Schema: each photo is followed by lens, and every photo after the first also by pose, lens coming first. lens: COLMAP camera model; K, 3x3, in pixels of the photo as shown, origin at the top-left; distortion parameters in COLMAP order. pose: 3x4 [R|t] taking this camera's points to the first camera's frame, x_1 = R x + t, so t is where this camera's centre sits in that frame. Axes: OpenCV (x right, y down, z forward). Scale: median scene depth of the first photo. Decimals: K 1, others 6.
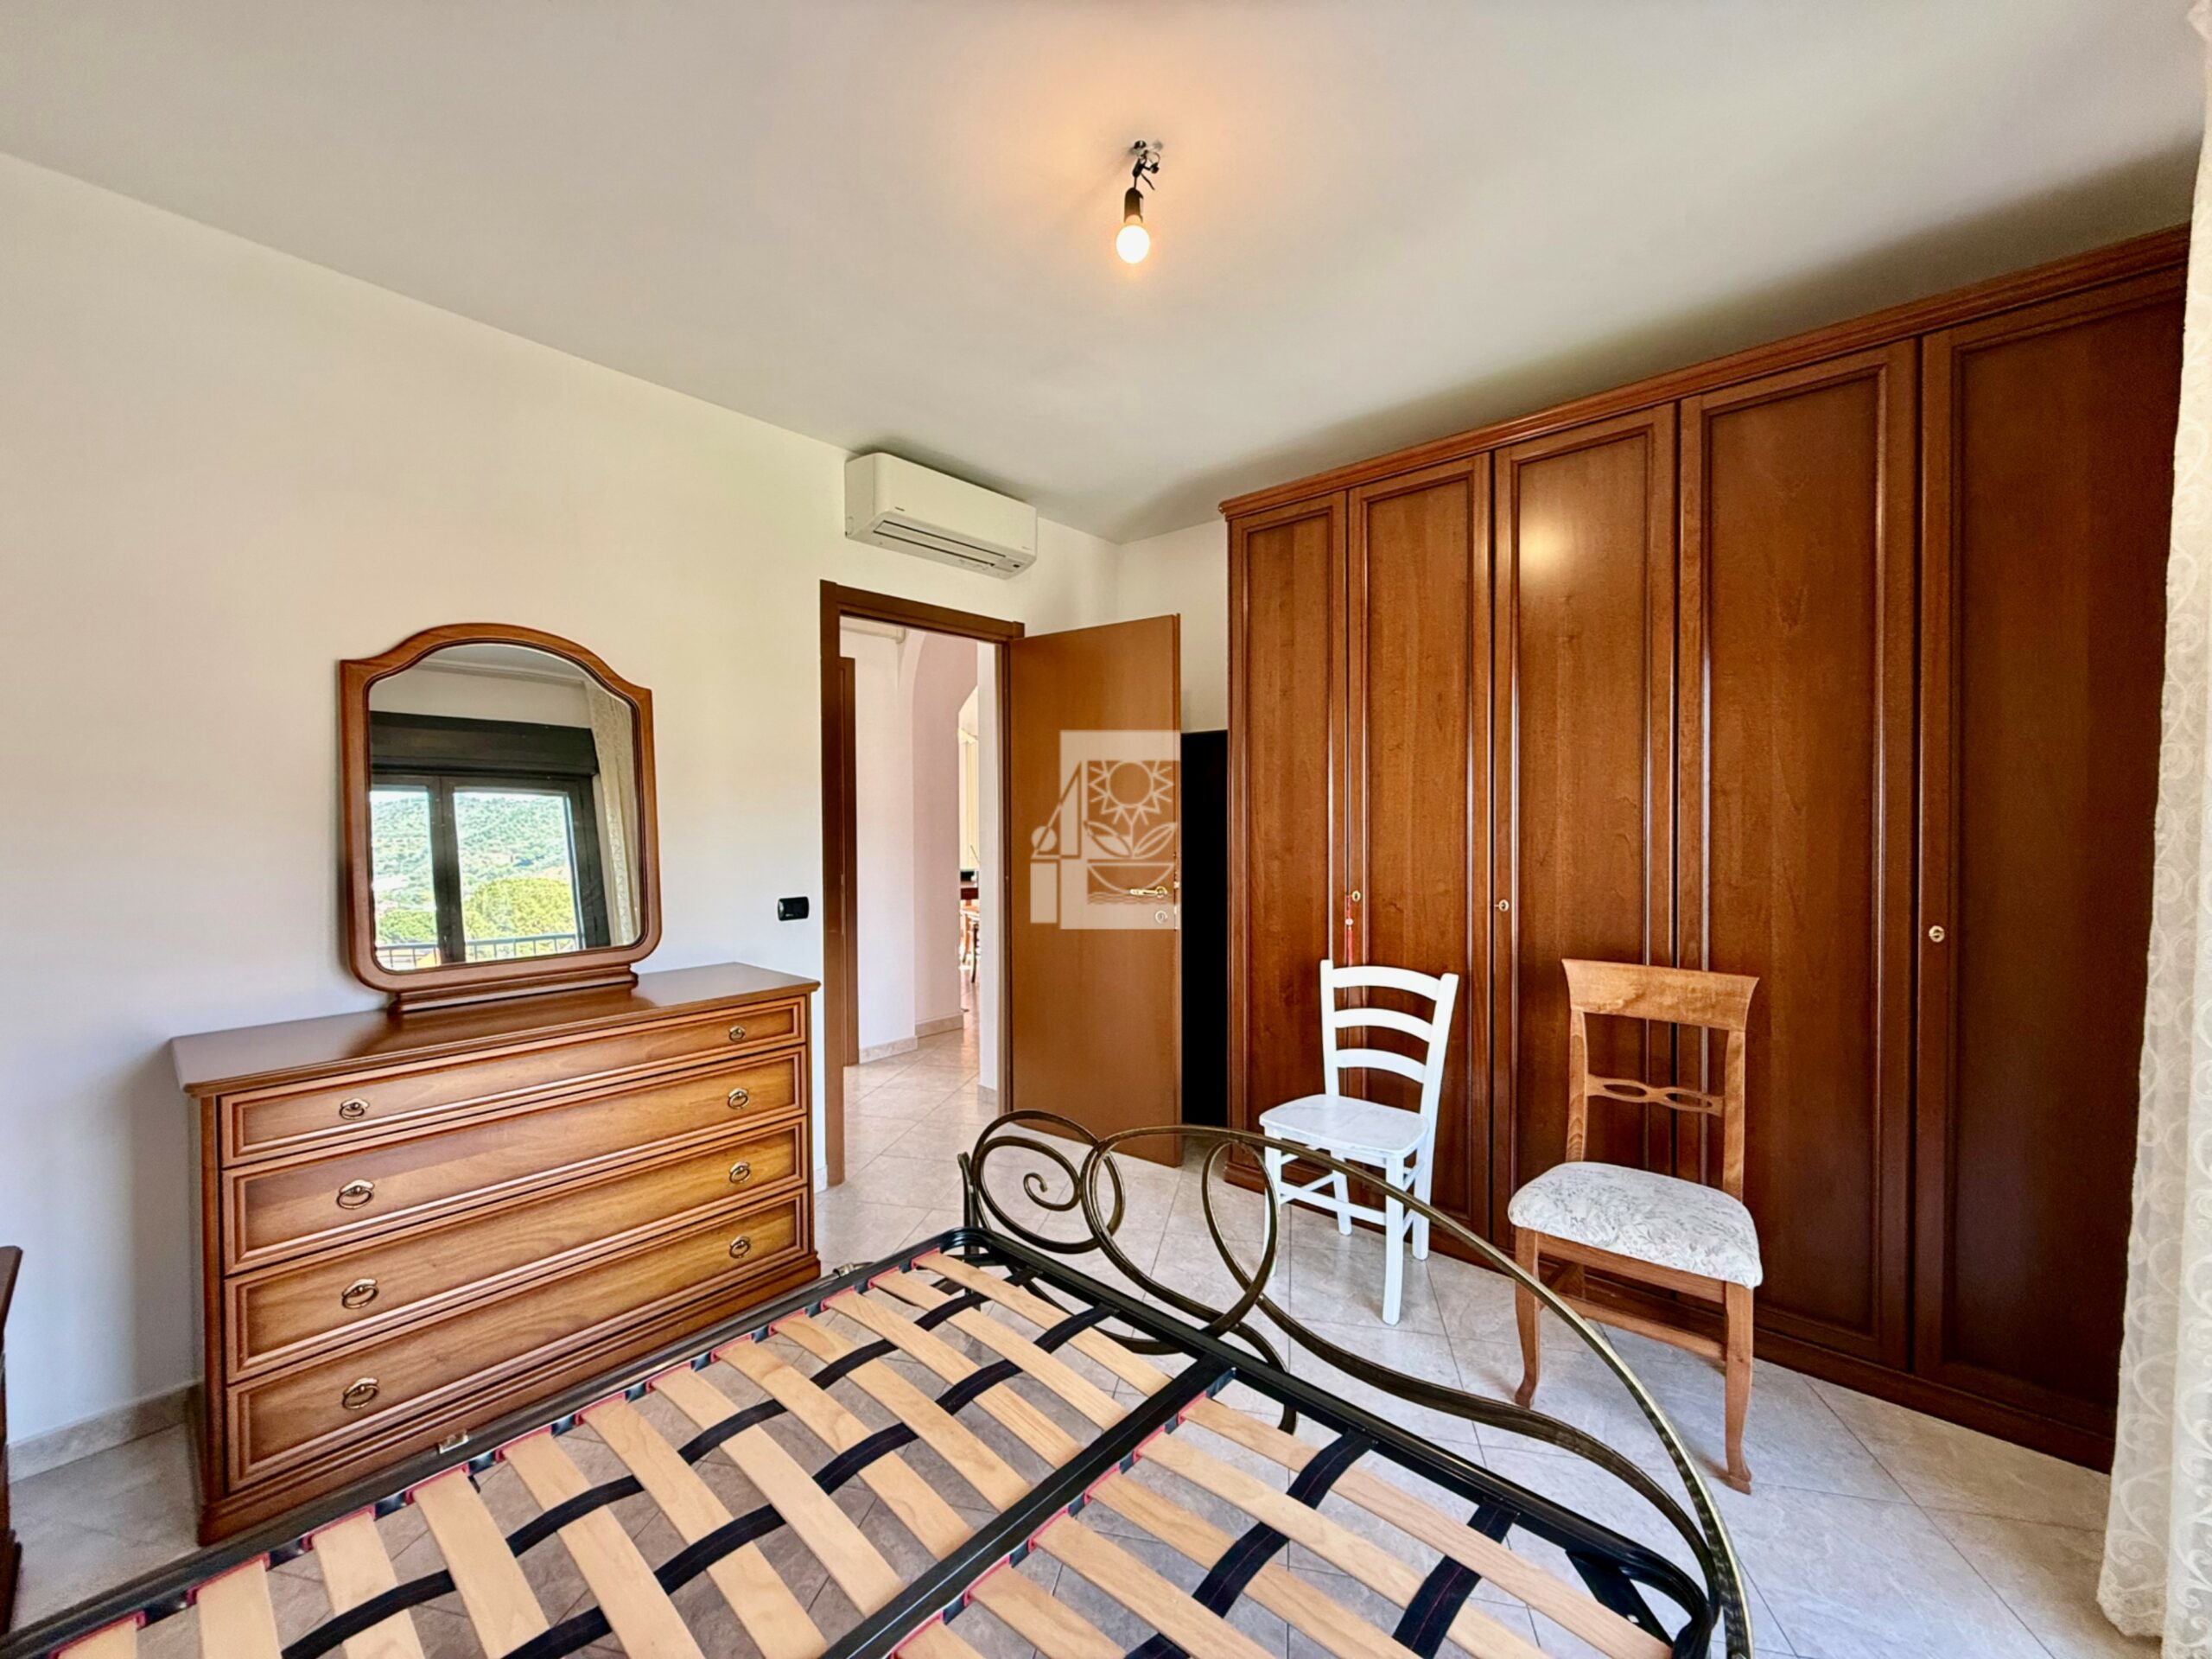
lens RADIAL K [[877.9, 0, 1099.0], [0, 877.9, 828.5], [0, 0, 1]] dist [-0.000098, -0.000010]
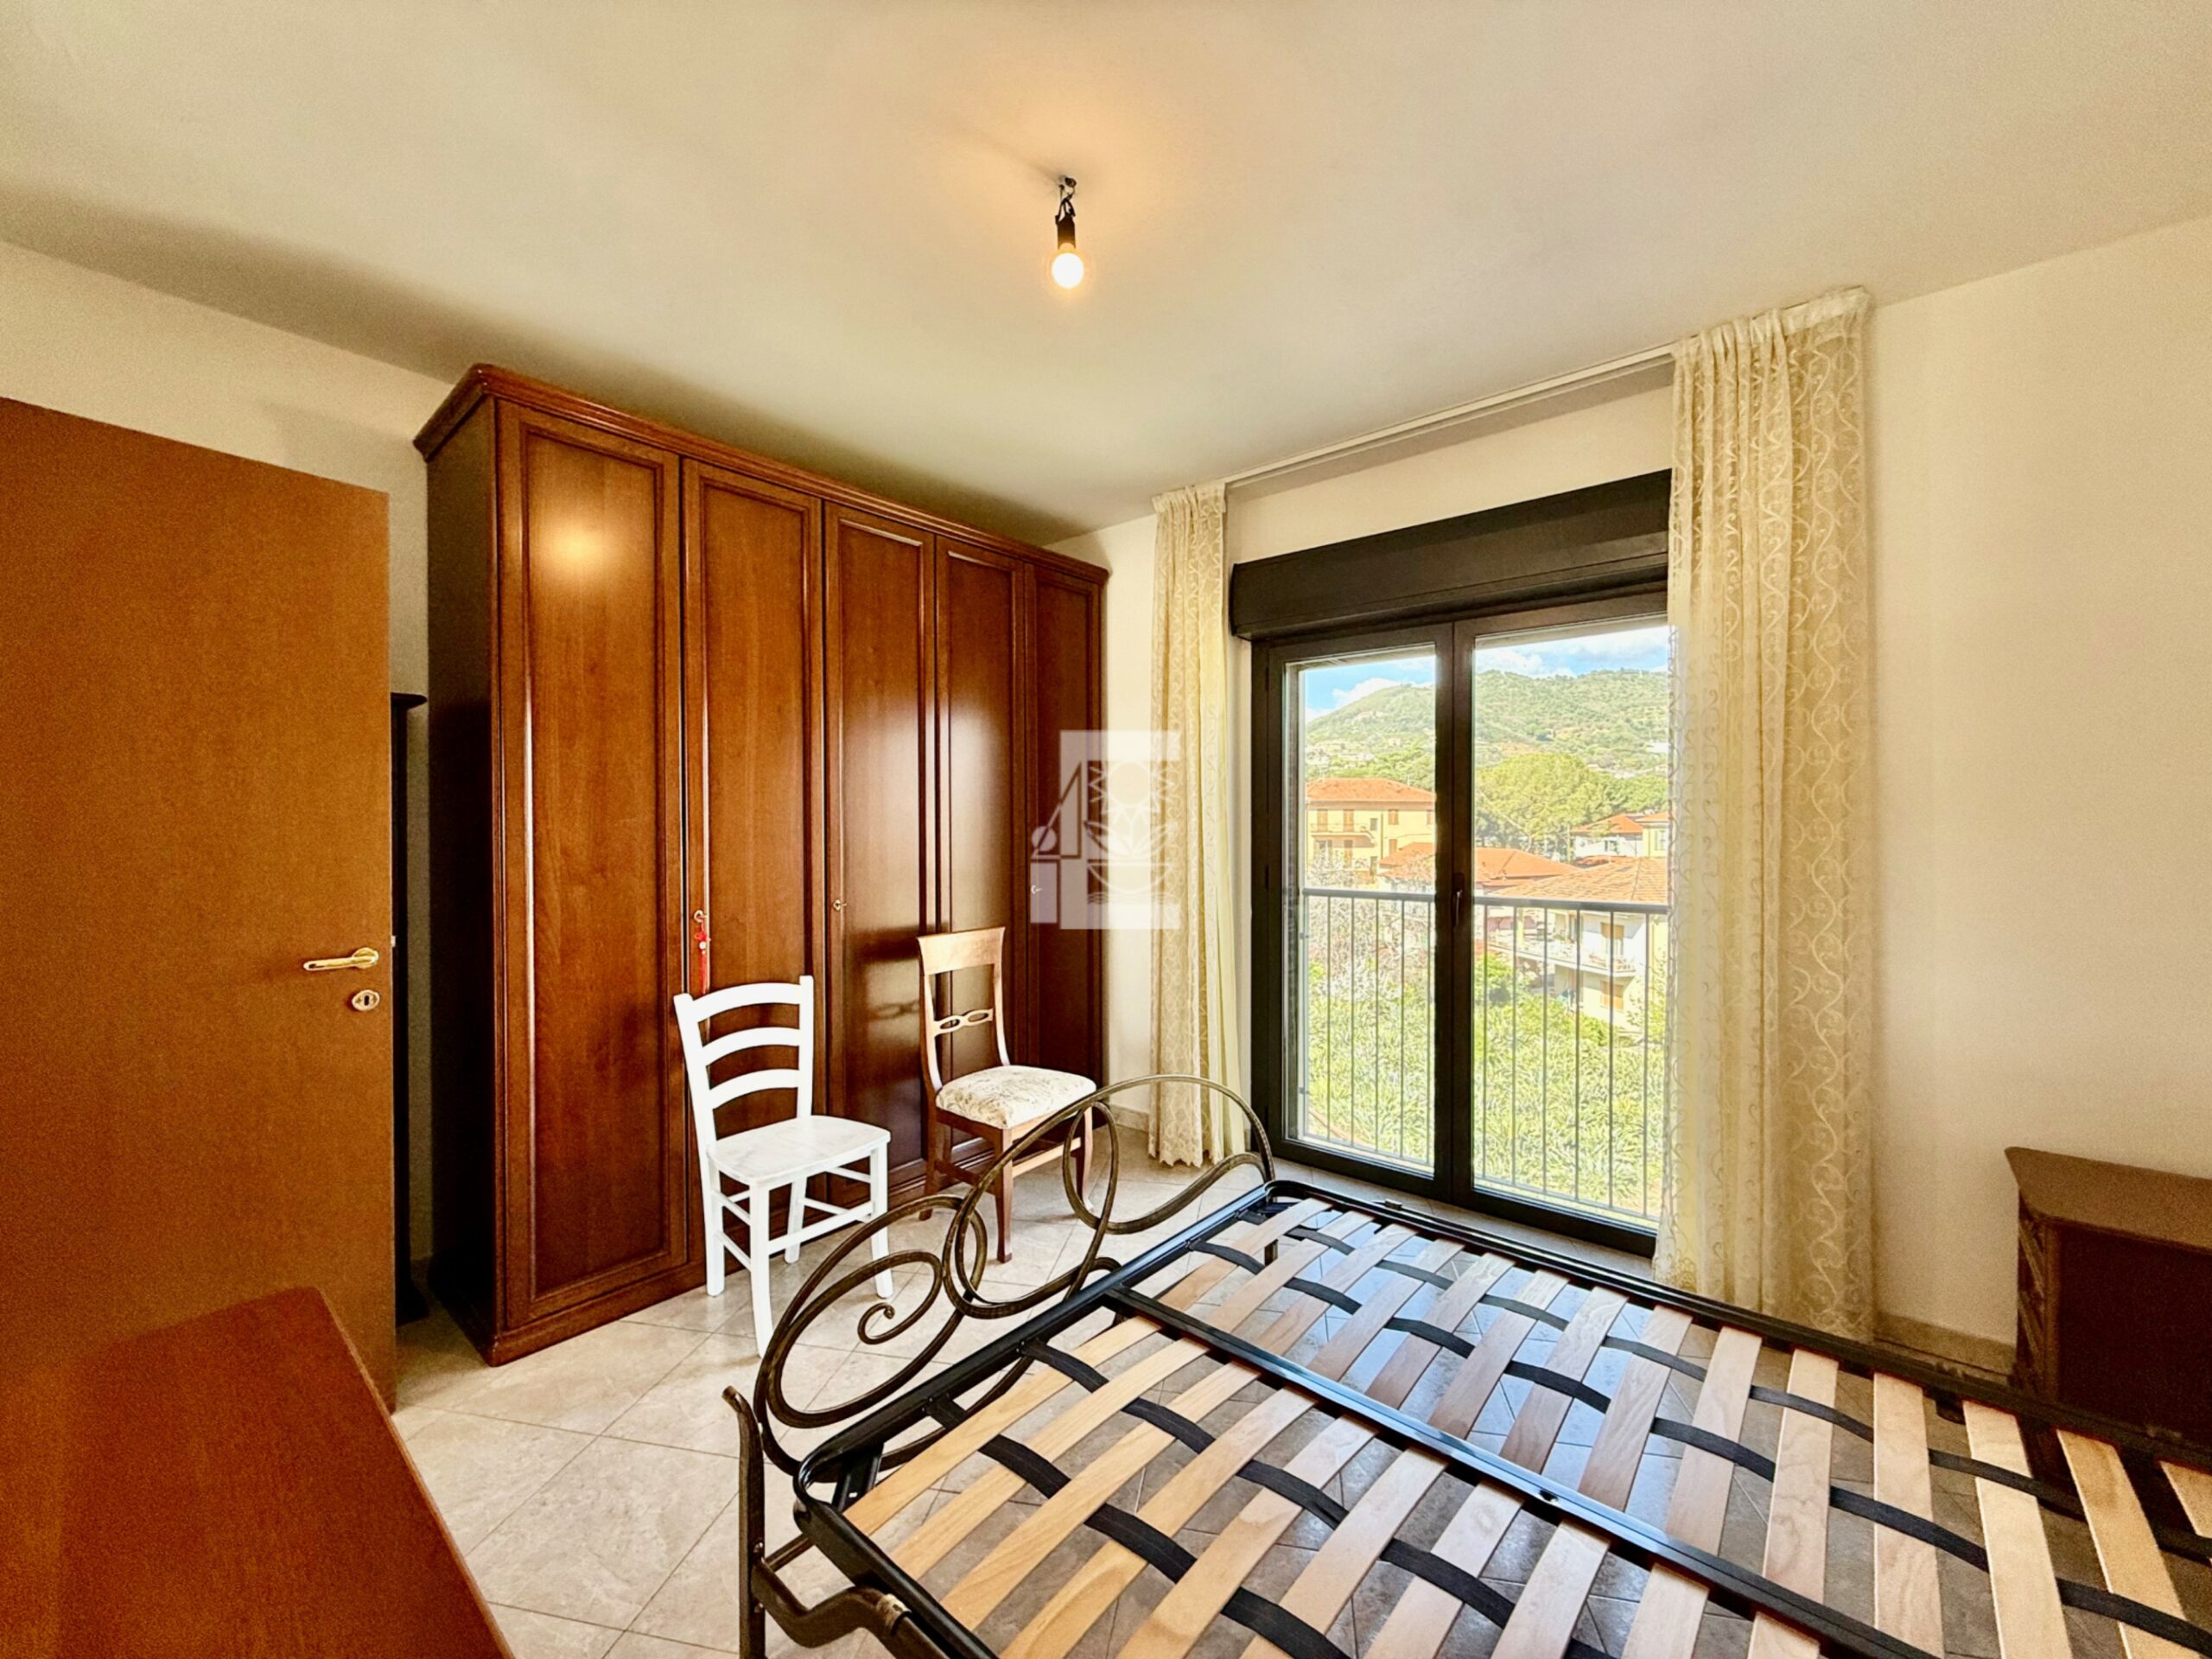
lens RADIAL K [[877.9, 0, 1099.0], [0, 877.9, 828.5], [0, 0, 1]] dist [-0.000098, -0.000010]
pose [[-0.019037, -0.001866, 0.999817, -0.847229], [0.010869, 0.999939, 0.002074, -0.012538], [-0.999760, 0.010906, -0.019016, 0.845760]]
